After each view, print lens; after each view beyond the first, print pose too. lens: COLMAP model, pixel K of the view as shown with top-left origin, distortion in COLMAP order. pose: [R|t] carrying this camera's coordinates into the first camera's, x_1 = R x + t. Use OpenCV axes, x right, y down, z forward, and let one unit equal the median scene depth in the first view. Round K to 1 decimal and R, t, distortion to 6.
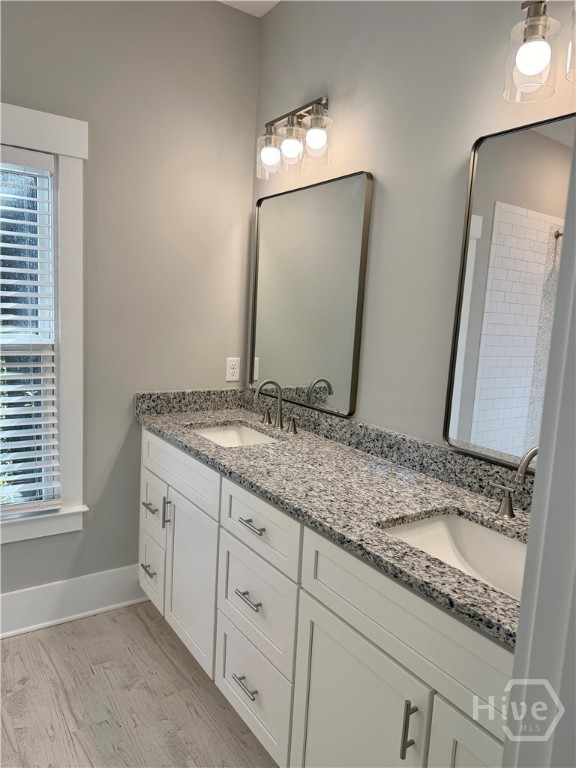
lens RADIAL K [[538.9, 0, 291.5], [0, 538.9, 384.5], [0, 0, 1]] dist [0.019178, -0.035820]
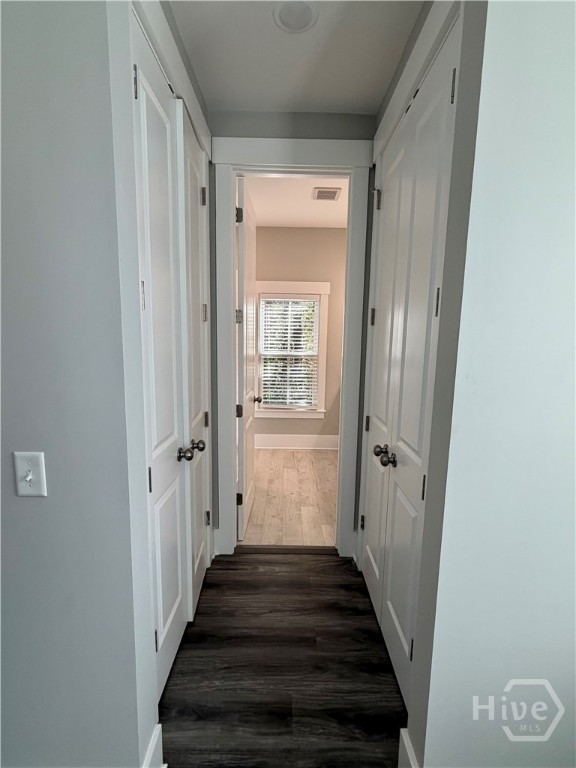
lens RADIAL K [[357.5, 0, 289.5], [0, 357.5, 384.7], [0, 0, 1]] dist [-0.015204, -0.000125]
pose [[0.827356, 0.040284, -0.560231, 0.631706], [-0.054898, 0.998449, -0.009279, 0.135632], [0.558988, 0.038433, 0.828284, -0.842924]]
